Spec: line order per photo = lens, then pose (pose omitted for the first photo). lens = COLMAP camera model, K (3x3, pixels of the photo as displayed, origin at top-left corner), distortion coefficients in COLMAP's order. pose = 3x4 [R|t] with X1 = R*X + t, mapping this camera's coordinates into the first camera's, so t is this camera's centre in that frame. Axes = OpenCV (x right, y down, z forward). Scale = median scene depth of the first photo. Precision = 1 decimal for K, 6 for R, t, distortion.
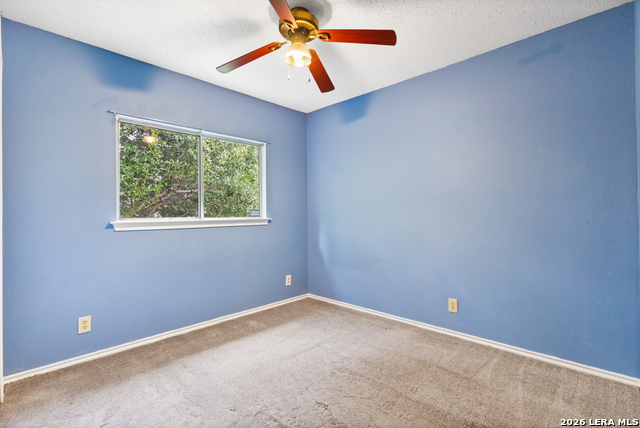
lens RADIAL K [[296.8, 0, 320.3], [0, 296.8, 211.2], [0, 0, 1]] dist [-0.007385, 0.001243]
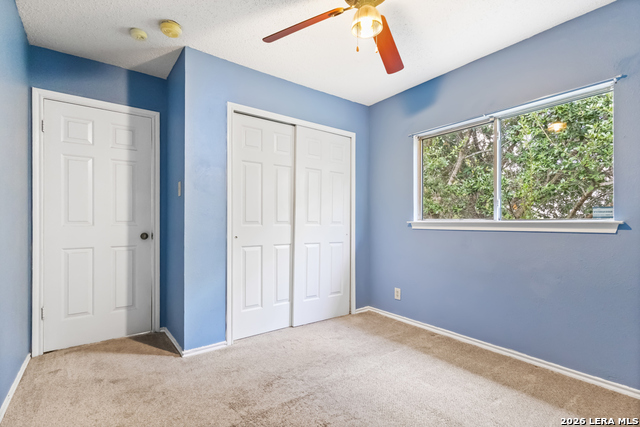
lens RADIAL K [[296.8, 0, 322.4], [0, 296.8, 225.0], [0, 0, 1]] dist [-0.007385, 0.001243]
pose [[-0.150265, 0.018126, -0.988480, 0.548894], [0.008350, 0.999820, 0.017064, 0.022322], [0.988610, -0.005690, -0.150390, 0.719628]]
